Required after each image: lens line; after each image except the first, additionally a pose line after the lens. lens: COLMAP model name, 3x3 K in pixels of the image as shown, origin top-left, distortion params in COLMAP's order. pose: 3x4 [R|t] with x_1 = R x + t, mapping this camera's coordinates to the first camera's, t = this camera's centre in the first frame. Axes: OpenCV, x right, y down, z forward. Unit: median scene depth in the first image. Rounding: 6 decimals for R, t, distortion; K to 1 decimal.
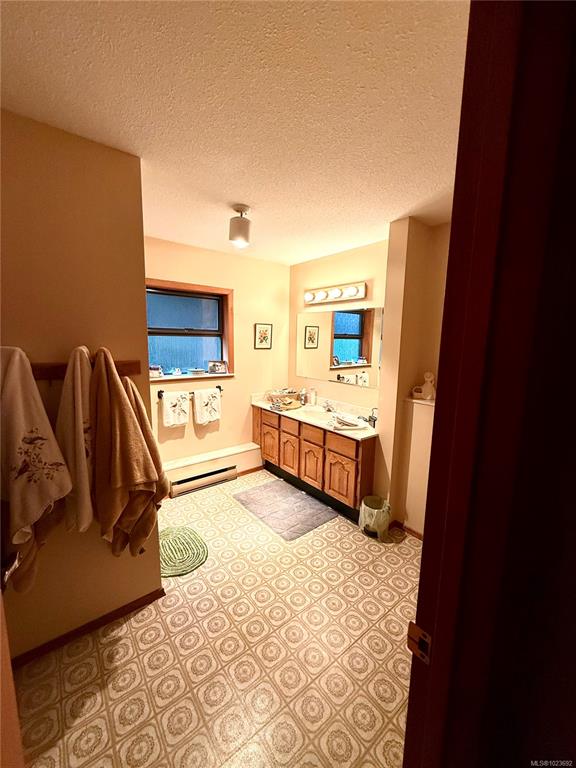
lens RADIAL K [[305.5, 0, 288.0], [0, 305.5, 384.0], [0, 0, 1]] dist [0.000075, 0.000093]
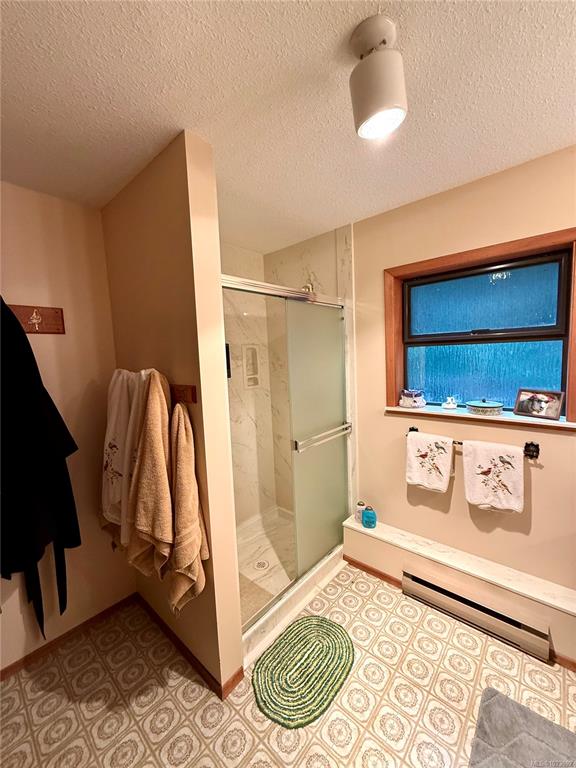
lens RADIAL K [[305.5, 0, 288.0], [0, 305.5, 384.0], [0, 0, 1]] dist [0.000075, 0.000093]
pose [[0.169361, 0.065197, -0.983395, 0.182616], [-0.099262, 0.993864, 0.048796, -0.075607], [0.980543, 0.089349, 0.174794, 0.574532]]
